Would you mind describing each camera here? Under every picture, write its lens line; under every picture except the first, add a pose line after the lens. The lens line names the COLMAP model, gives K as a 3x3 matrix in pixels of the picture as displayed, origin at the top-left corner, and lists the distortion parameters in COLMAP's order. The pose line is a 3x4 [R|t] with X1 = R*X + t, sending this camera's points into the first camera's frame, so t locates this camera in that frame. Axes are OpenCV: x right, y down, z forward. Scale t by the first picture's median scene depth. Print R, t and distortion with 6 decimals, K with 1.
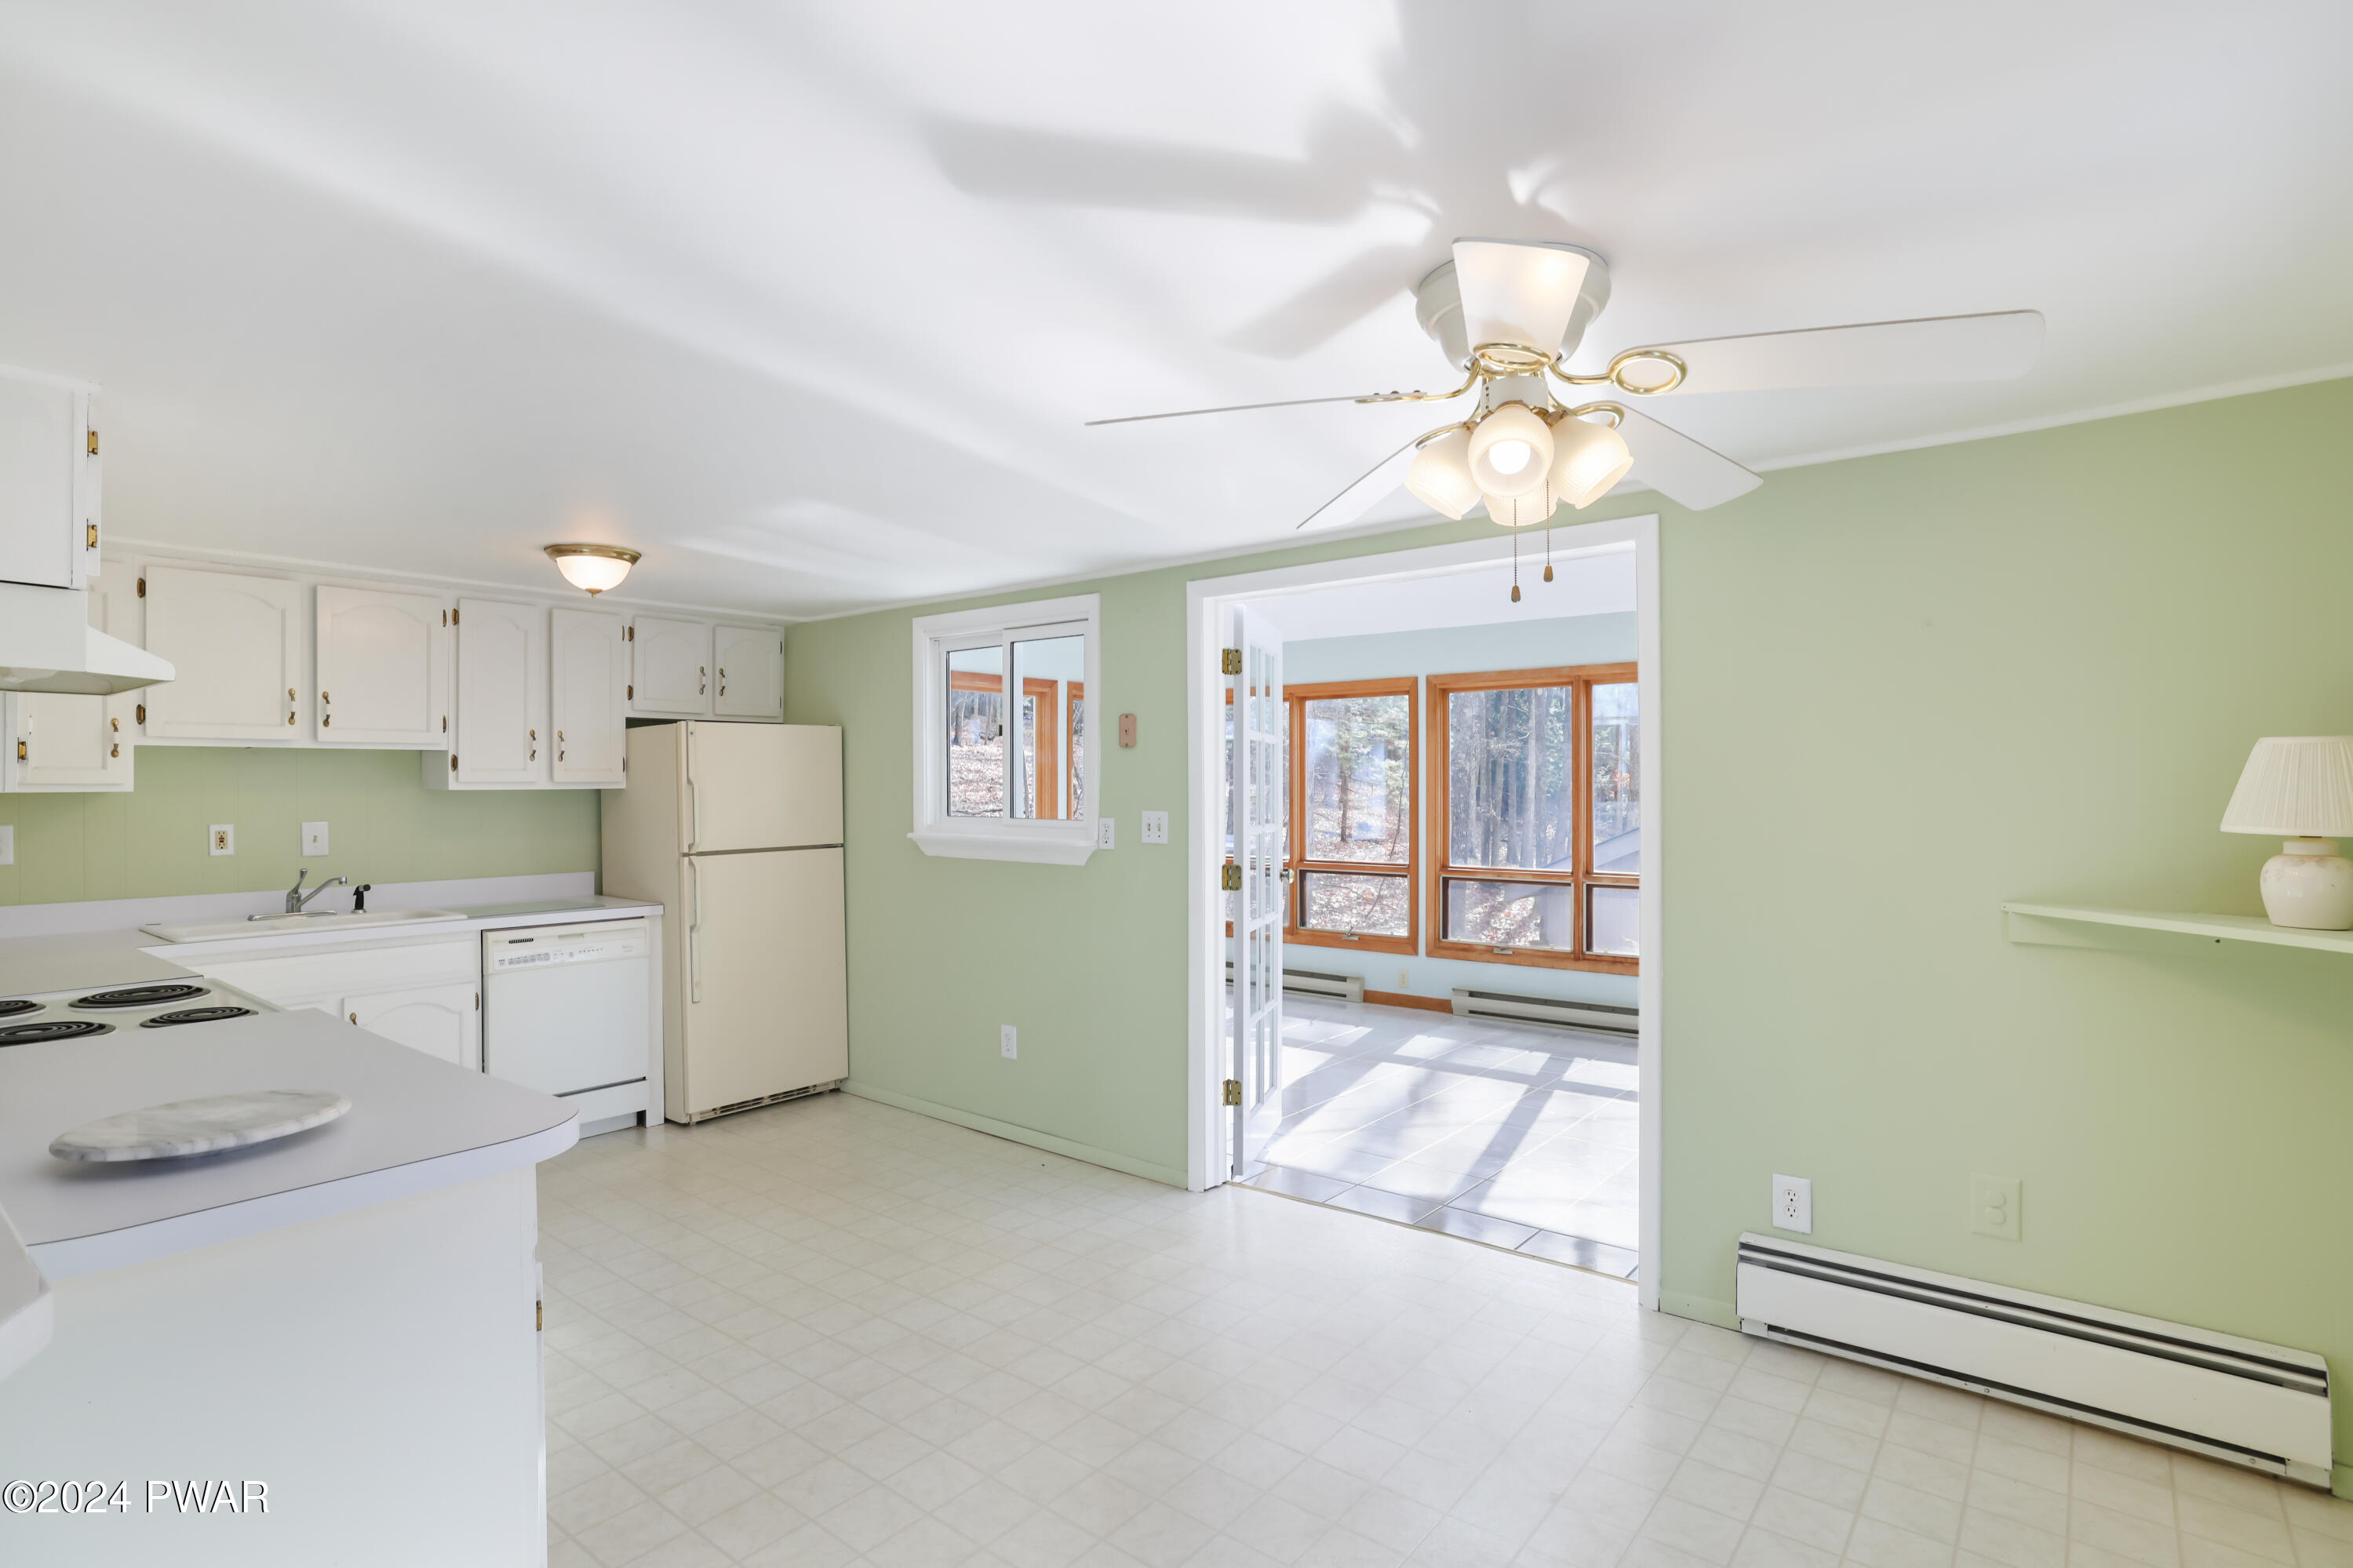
lens RADIAL K [[1164.4, 0, 1176.5], [0, 1164.4, 784.0], [0, 0, 1]] dist [-0.050776, 0.032789]
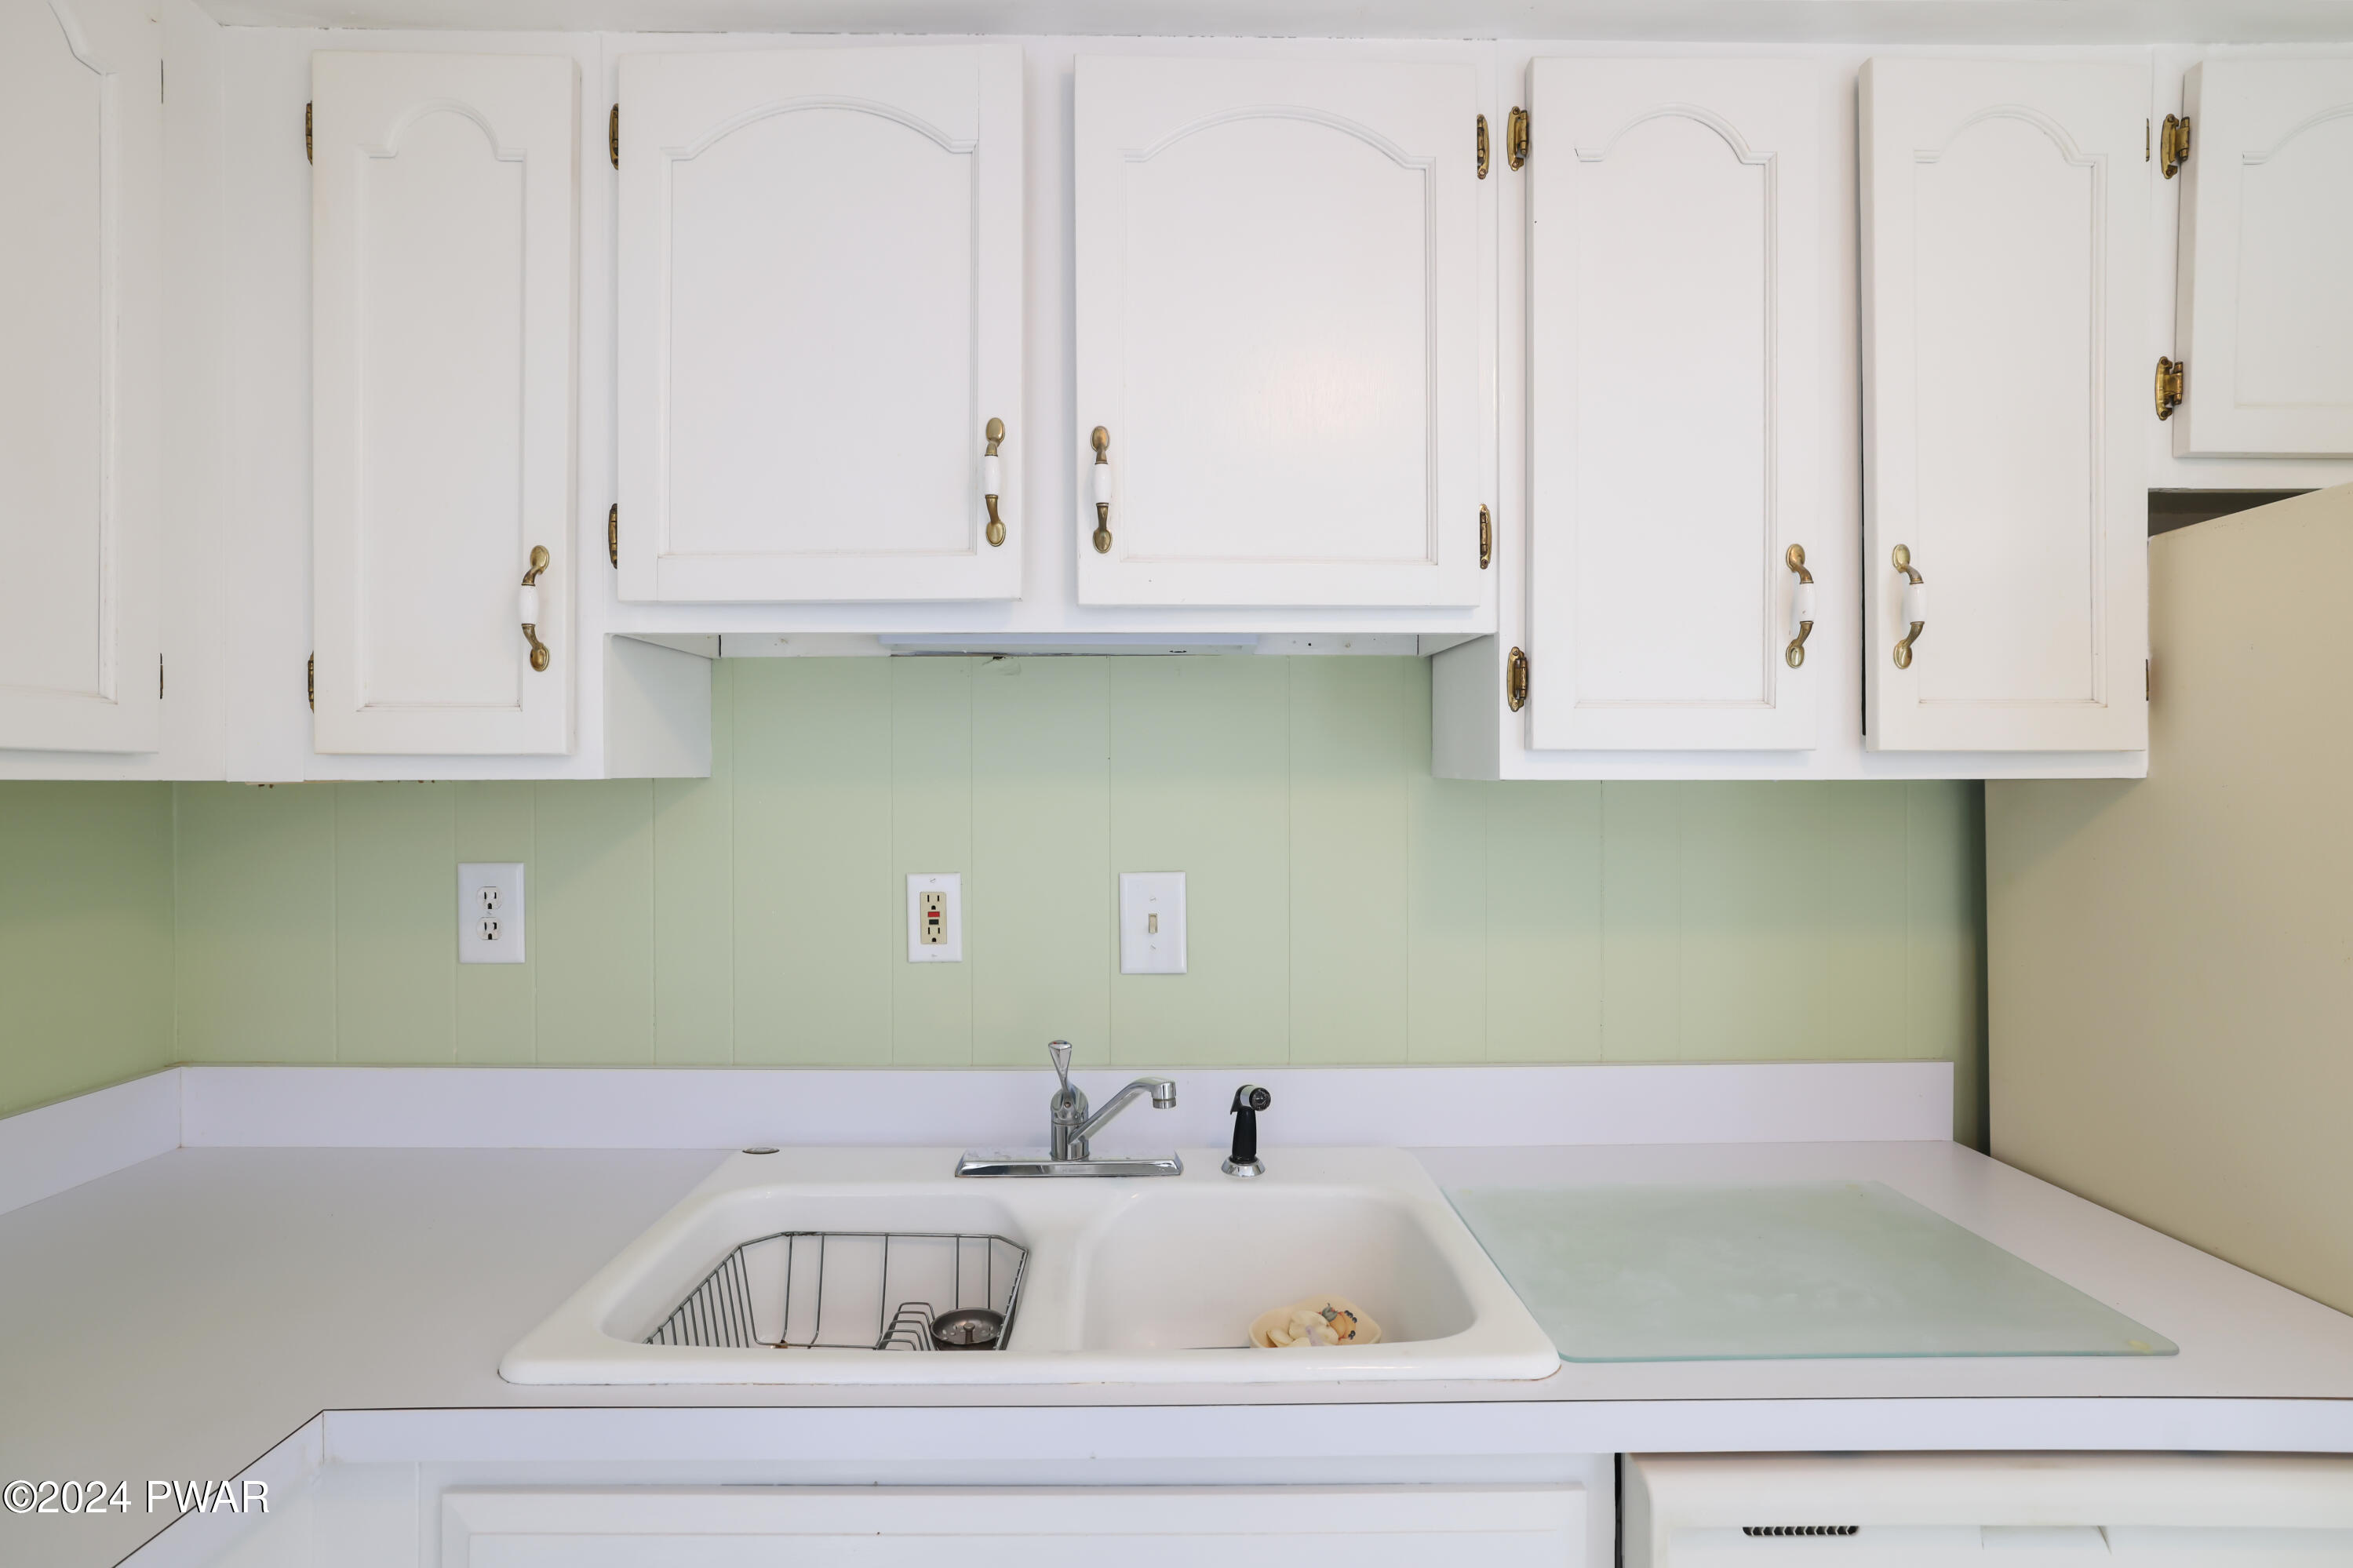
lens RADIAL K [[1164.4, 0, 1176.5], [0, 1164.4, 784.0], [0, 0, 1]] dist [-0.050776, 0.032789]
pose [[0.635097, 0.000846, -0.772432, -0.470437], [-0.004233, 0.999988, -0.002386, 0.007186], [0.772421, 0.004785, 0.635093, 0.765326]]
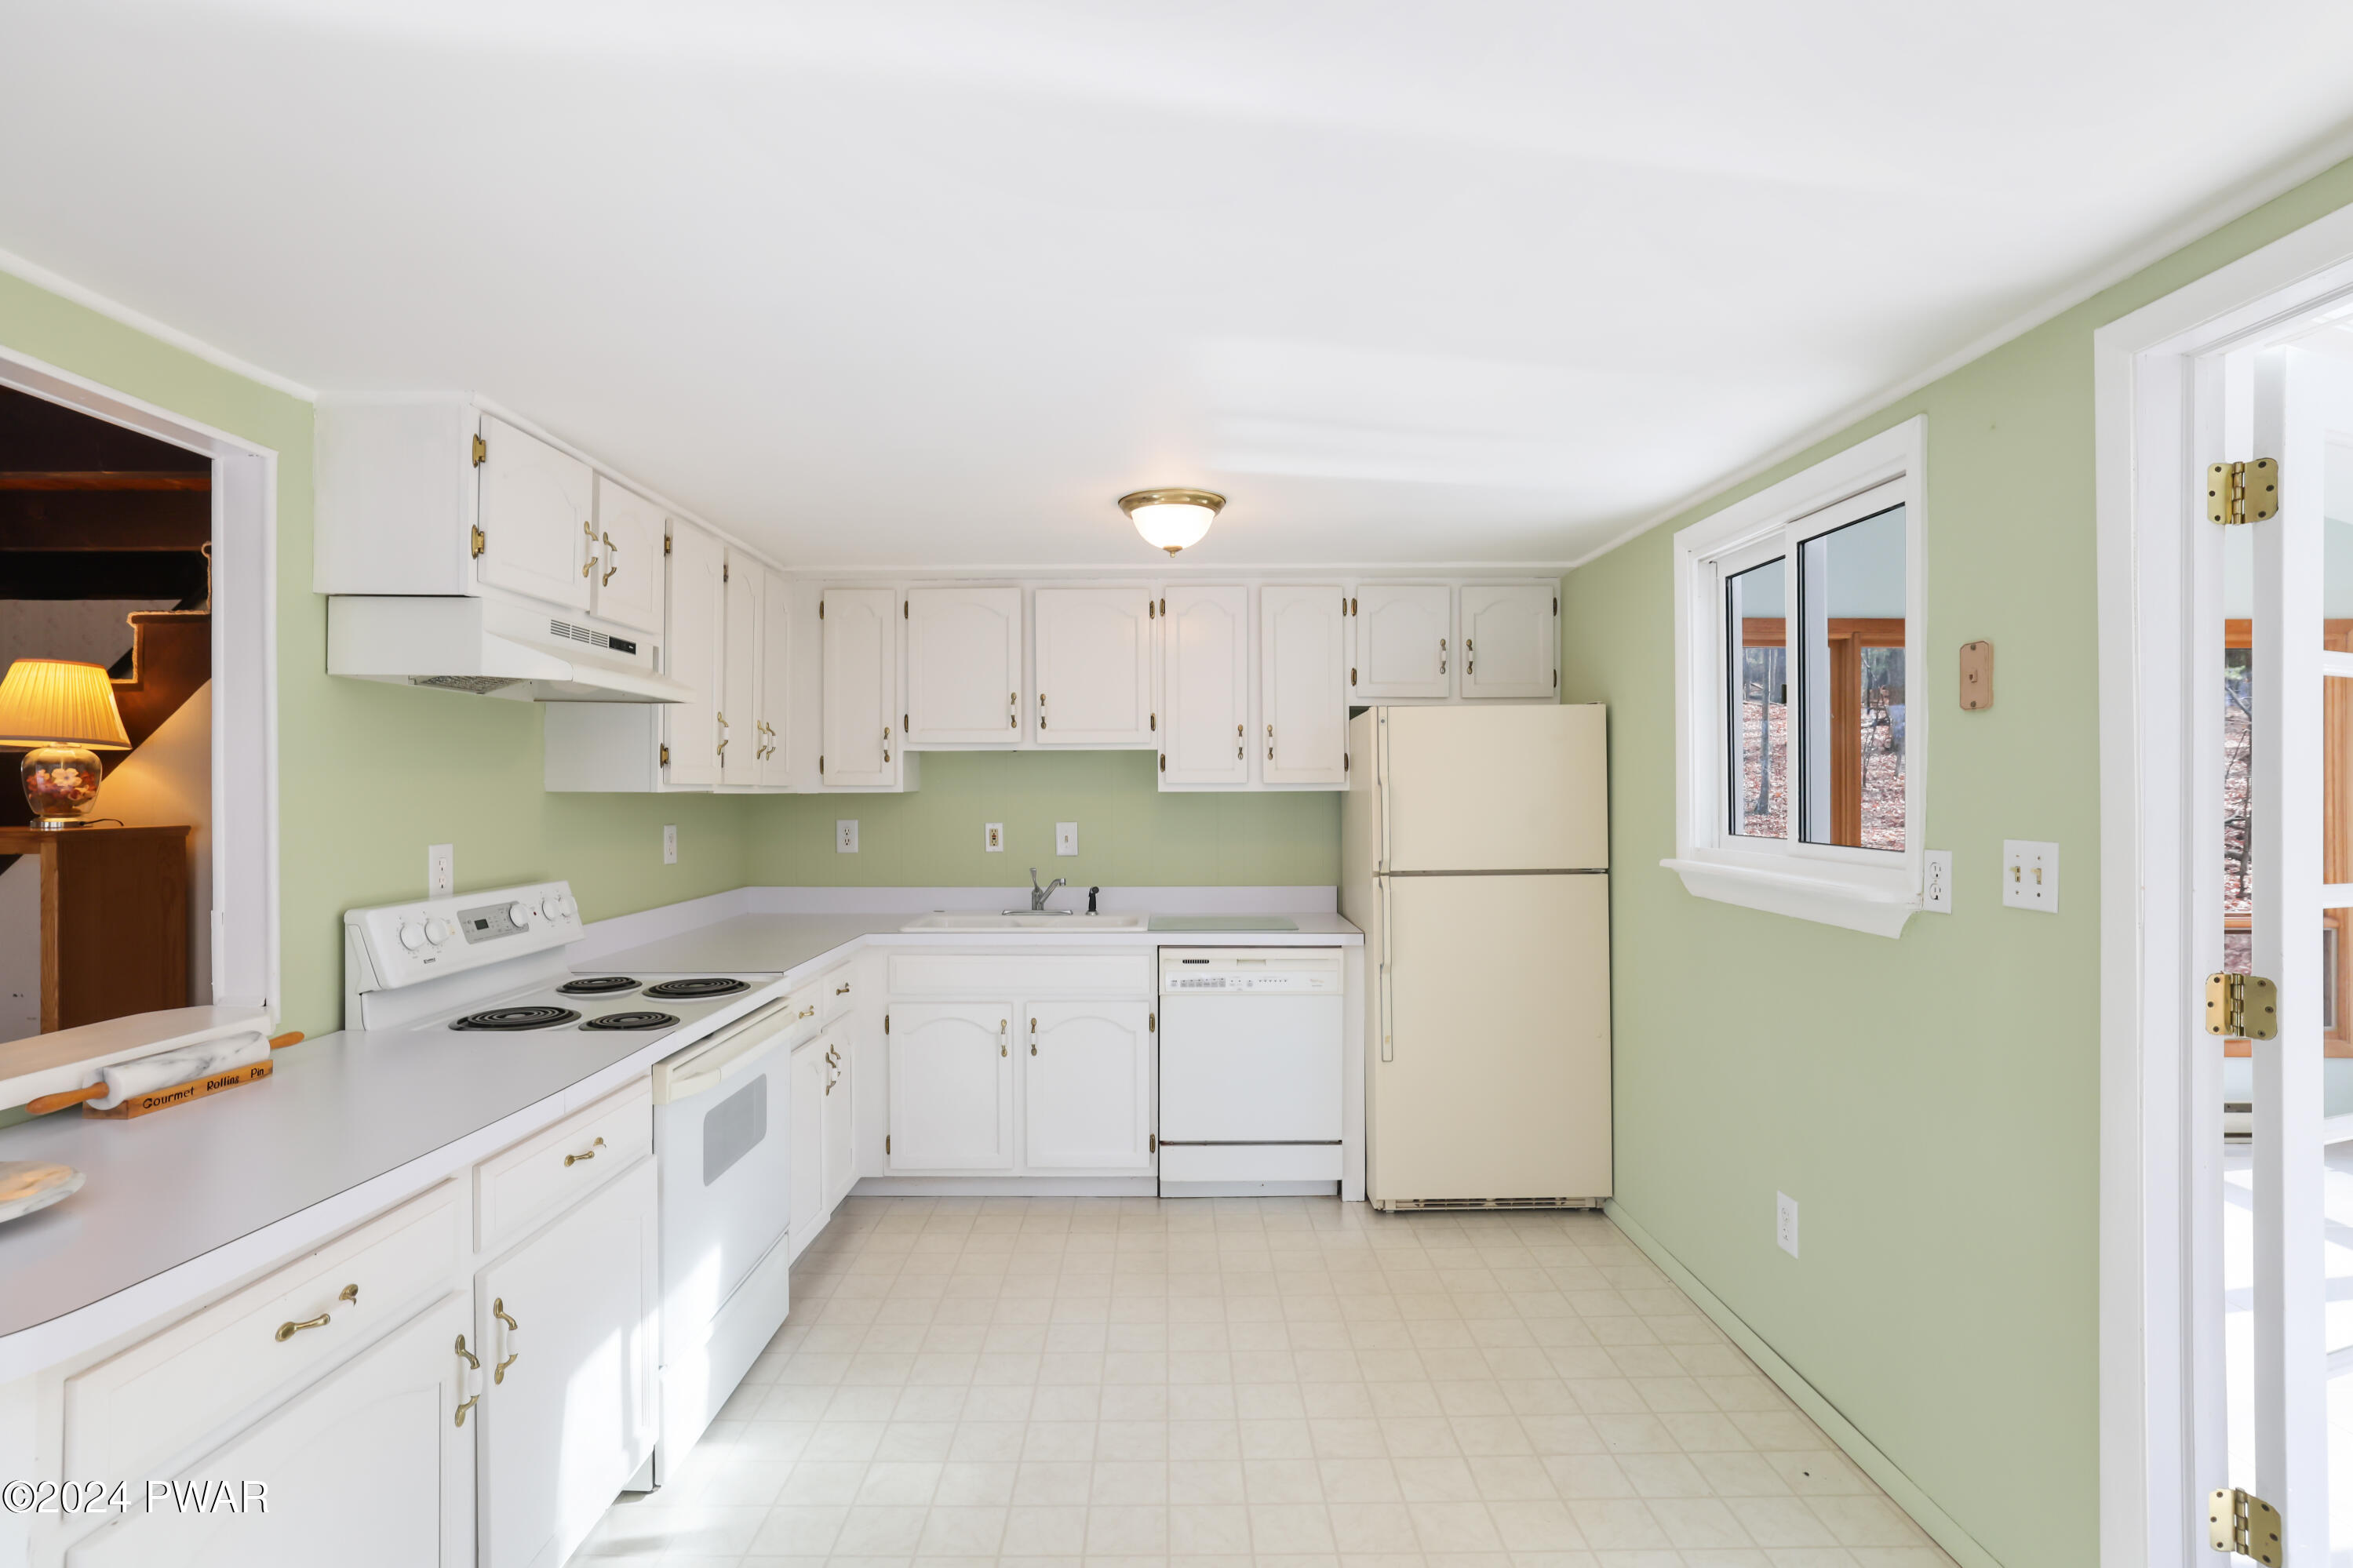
lens RADIAL K [[1164.4, 0, 1176.5], [0, 1164.4, 784.0], [0, 0, 1]] dist [-0.050776, 0.032789]
pose [[0.626399, -0.001984, -0.779500, 0.118579], [0.000502, 0.999998, -0.002142, 0.000951], [0.779503, 0.000951, 0.626398, 0.411957]]
